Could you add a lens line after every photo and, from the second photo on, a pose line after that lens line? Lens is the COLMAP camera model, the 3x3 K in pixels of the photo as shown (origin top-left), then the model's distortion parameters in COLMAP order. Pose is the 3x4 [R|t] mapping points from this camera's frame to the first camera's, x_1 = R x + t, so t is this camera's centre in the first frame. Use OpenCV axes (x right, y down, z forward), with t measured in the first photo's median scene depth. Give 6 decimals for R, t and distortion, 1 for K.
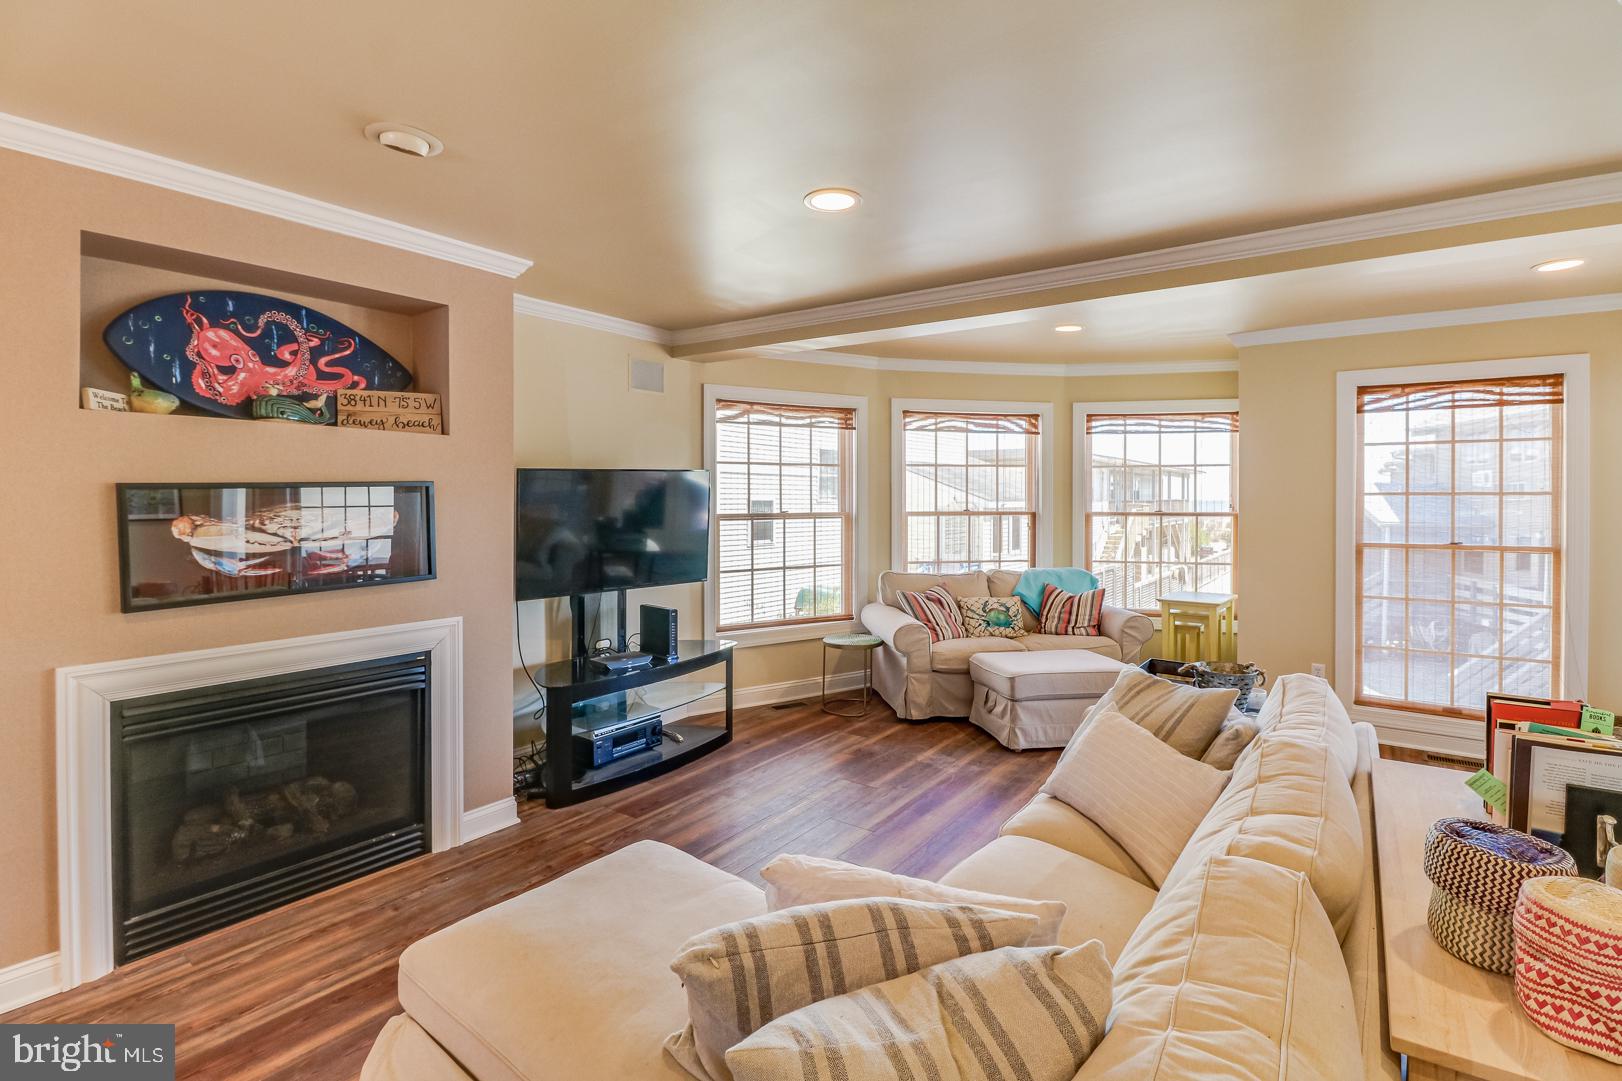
lens RADIAL K [[763.0, 0, 820.2], [0, 763.0, 515.5], [0, 0, 1]] dist [-0.005975, -0.005656]
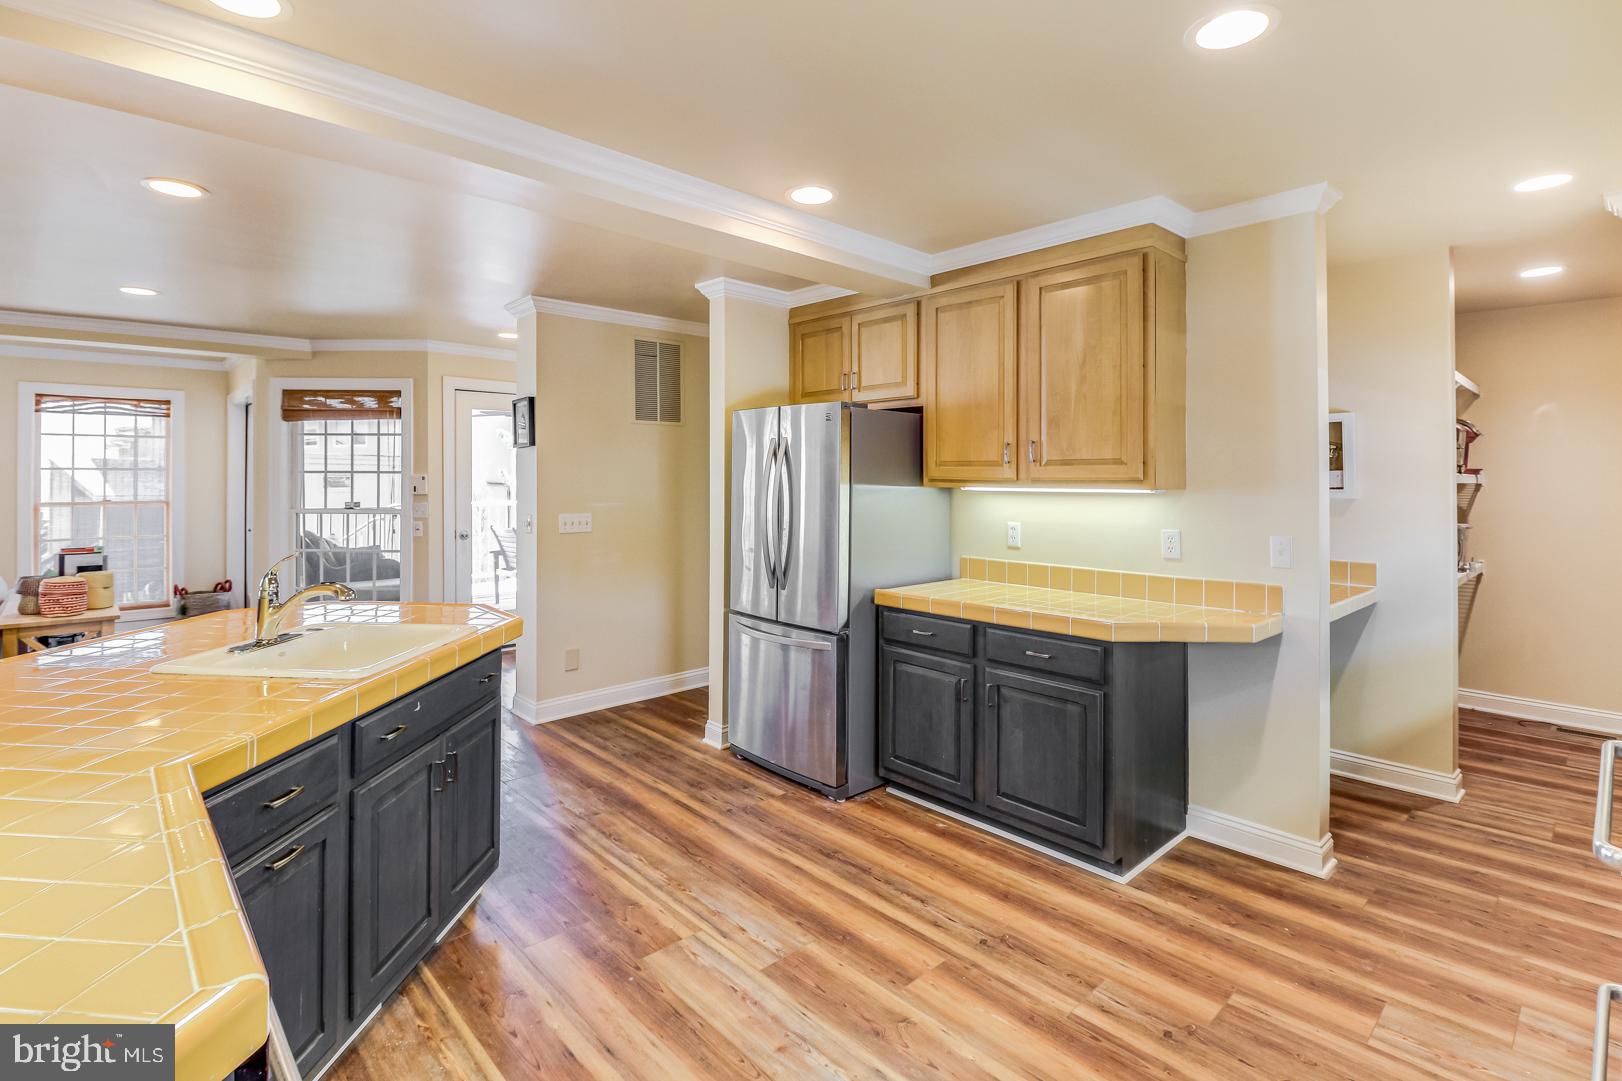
lens RADIAL K [[763.0, 0, 781.6], [0, 763.0, 512.8], [0, 0, 1]] dist [-0.005975, -0.005656]
pose [[0.231144, -0.060006, 0.971067, -0.398471], [0.022745, 0.998157, 0.056266, 0.006521], [-0.972654, 0.009082, 0.232082, -0.780093]]
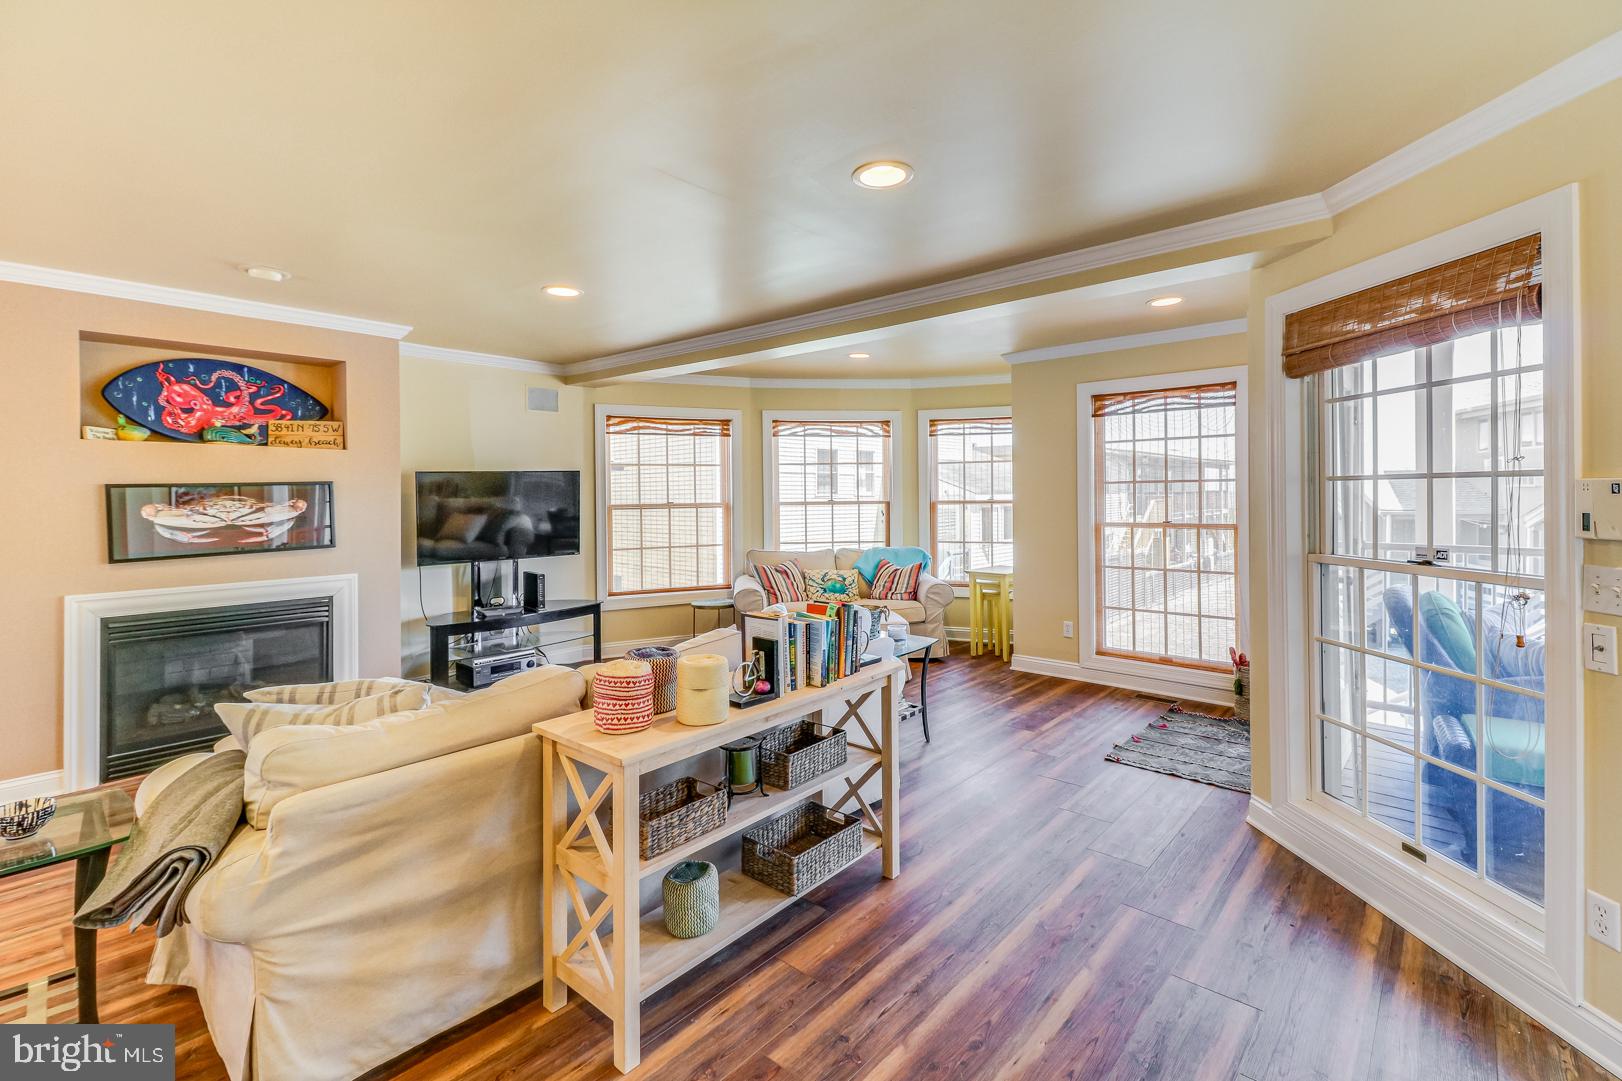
lens RADIAL K [[744.9, 0, 824.4], [0, 744.9, 505.7], [0, 0, 1]] dist [0.016979, 0.000339]
pose [[0.996049, -0.008845, -0.088361, 0.422087], [0.008159, 0.999934, -0.008119, 0.016419], [0.088427, 0.007366, 0.996055, -0.272327]]
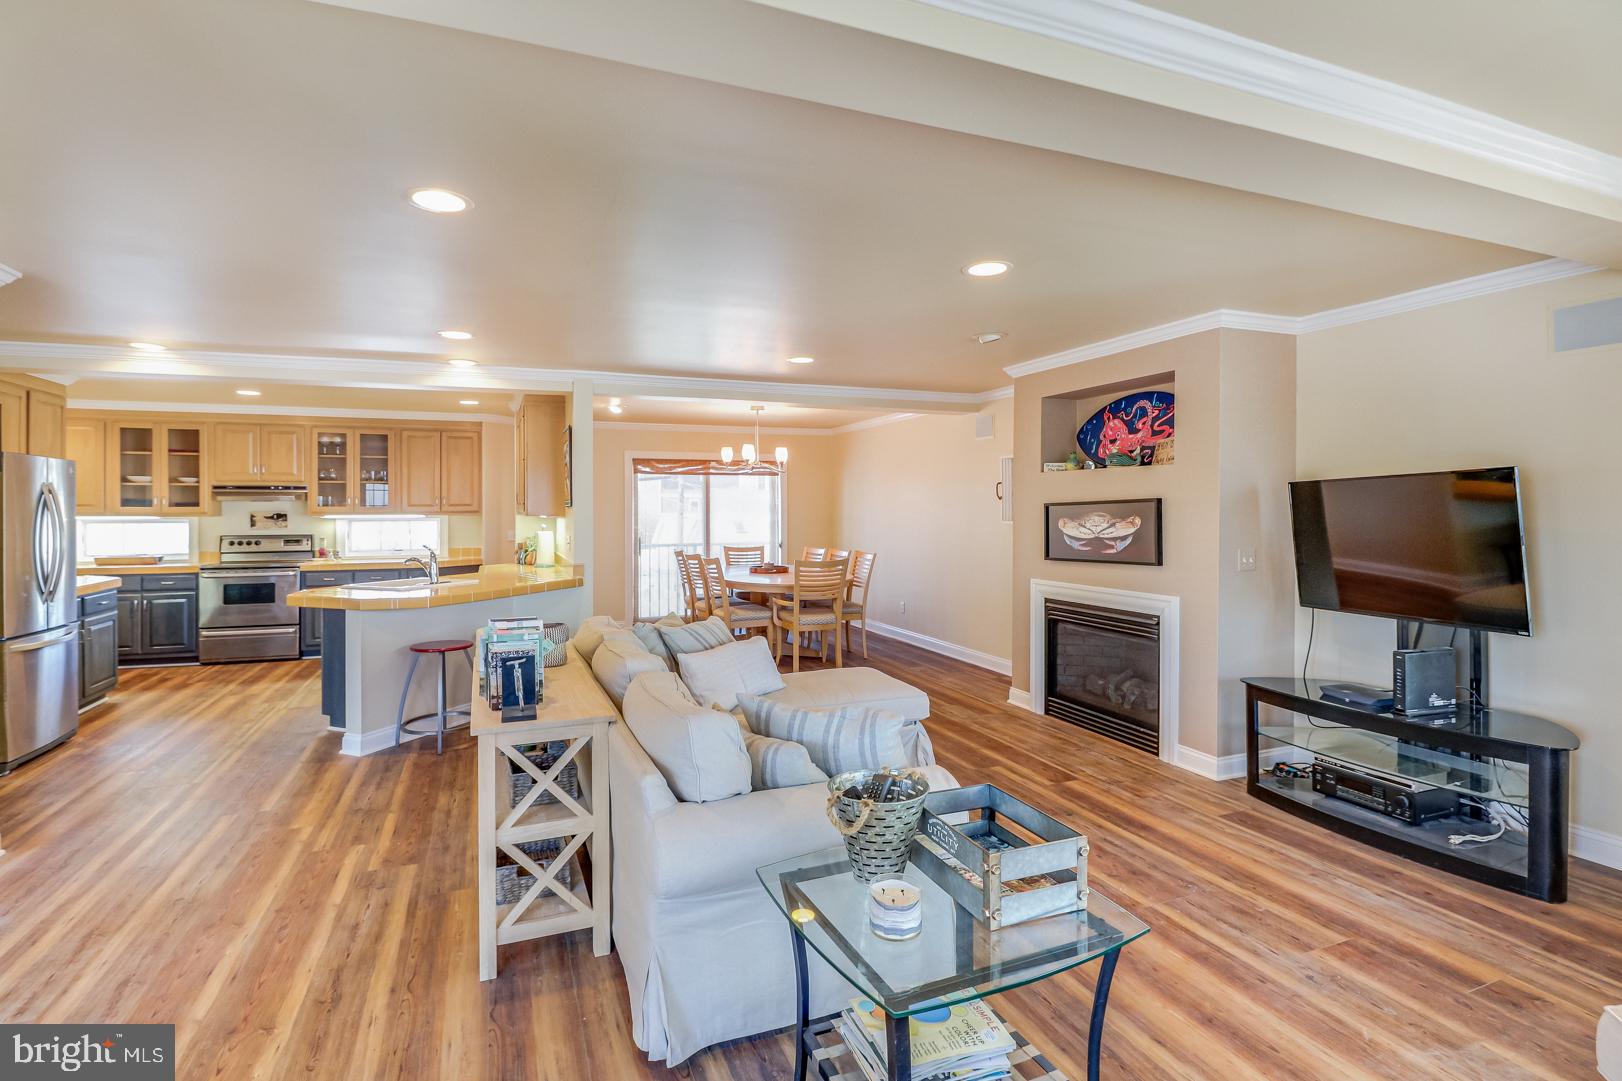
lens RADIAL K [[763.0, 0, 831.2], [0, 763.0, 506.6], [0, 0, 1]] dist [-0.005975, -0.005656]
pose [[-0.521474, -0.009142, -0.853218, 0.770911], [-0.020922, 0.999779, 0.002076, -0.013250], [0.853010, 0.018934, -0.521550, 0.906496]]
